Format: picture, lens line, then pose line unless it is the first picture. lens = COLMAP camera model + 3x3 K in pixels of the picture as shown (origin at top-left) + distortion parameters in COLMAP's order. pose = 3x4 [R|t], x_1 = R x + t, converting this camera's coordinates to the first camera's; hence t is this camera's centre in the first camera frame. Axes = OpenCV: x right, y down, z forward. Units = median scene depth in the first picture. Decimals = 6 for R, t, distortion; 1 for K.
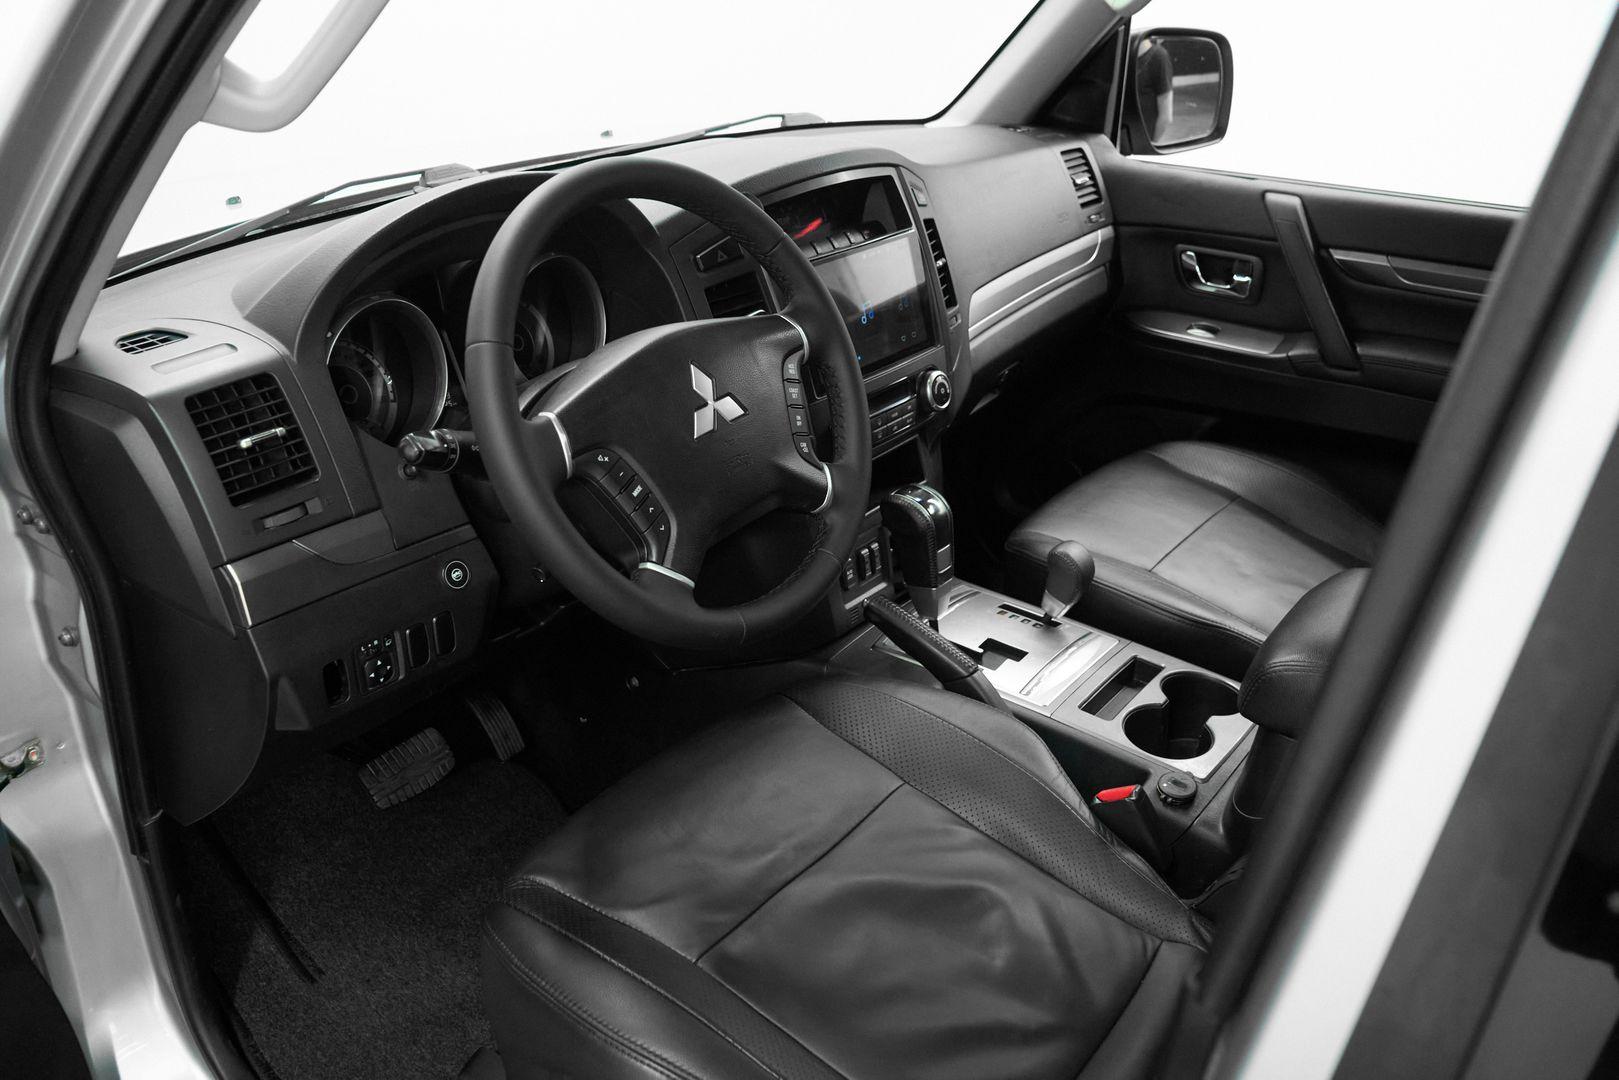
lens RADIAL K [[1344.3, 0, 809.5], [0, 1344.3, 540.0], [0, 0, 1]] dist [-0.068712, -0.000939]
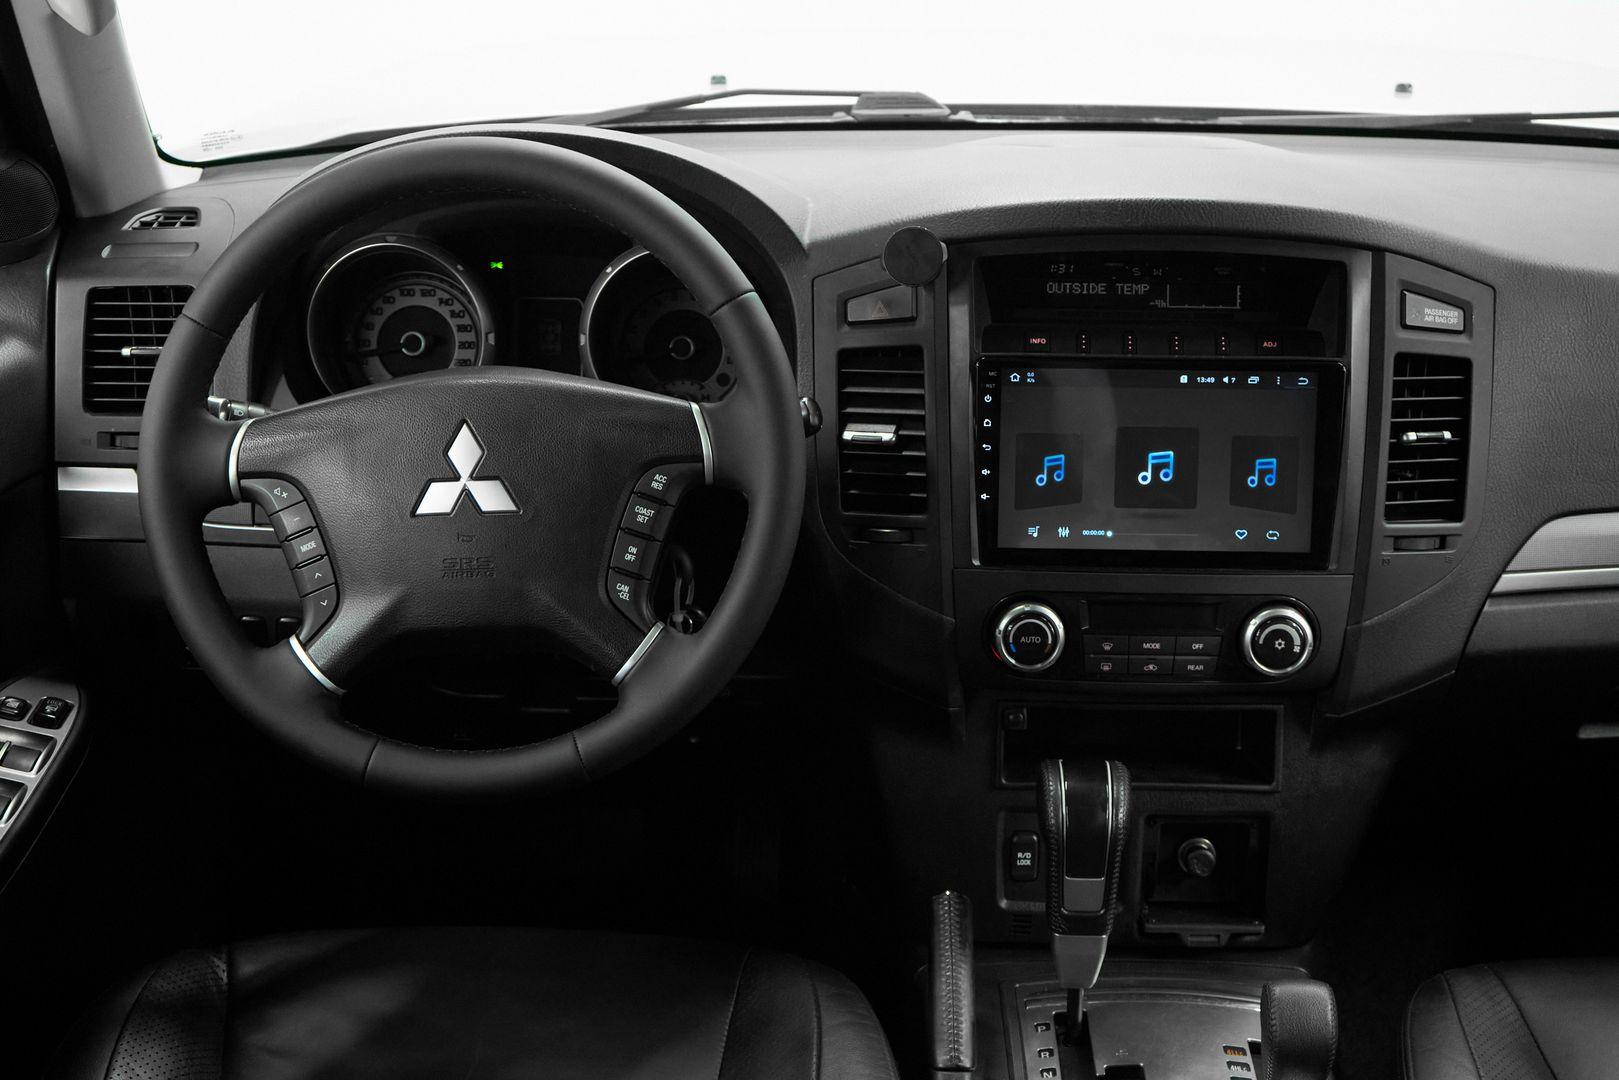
lens RADIAL K [[2260.4, 0, 809.5], [0, 2260.4, 540.0], [0, 0, 1]] dist [-0.039883, 0.174125]
pose [[0.587554, 0.335646, -0.736290, 0.680788], [-0.351079, 0.925552, 0.141765, -0.220865], [0.729057, 0.175201, 0.661650, 0.217518]]
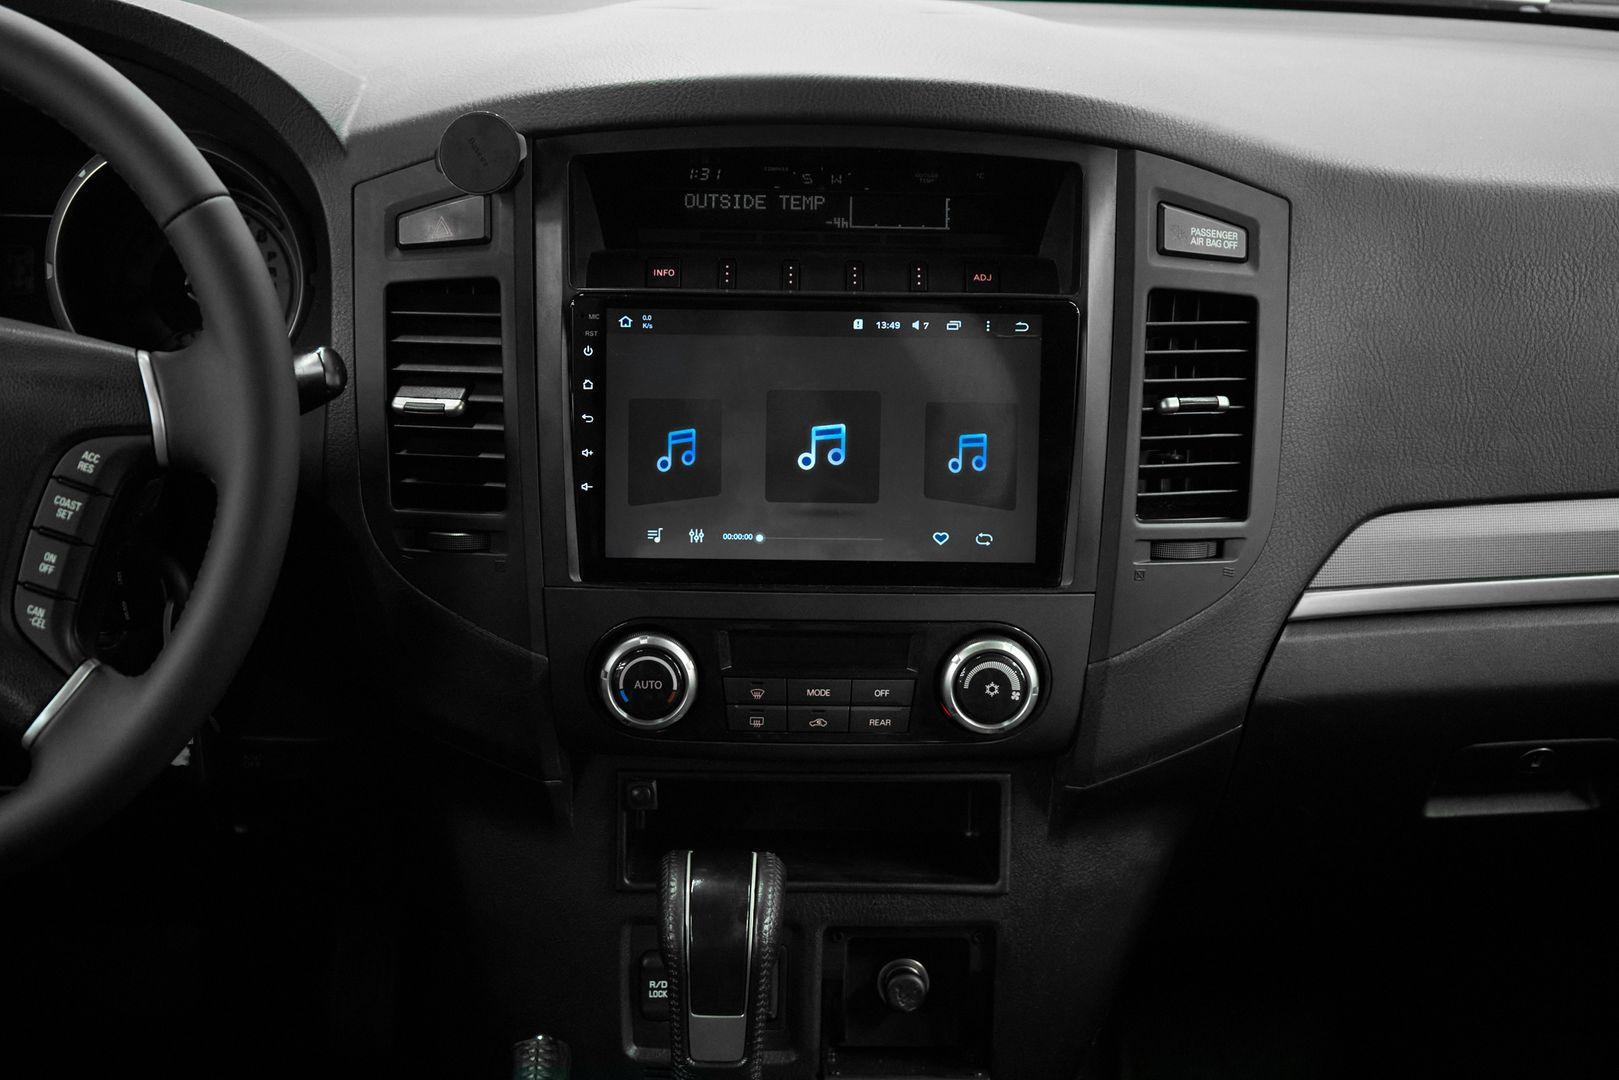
lens RADIAL K [[2918.2, 0, 809.5], [0, 2918.2, 540.0], [0, 0, 1]] dist [0.044705, 0.006135]
pose [[0.620125, 0.324402, -0.714288, 0.700100], [-0.354761, 0.928044, 0.113489, -0.239181], [0.699707, 0.183024, 0.690589, 0.337668]]
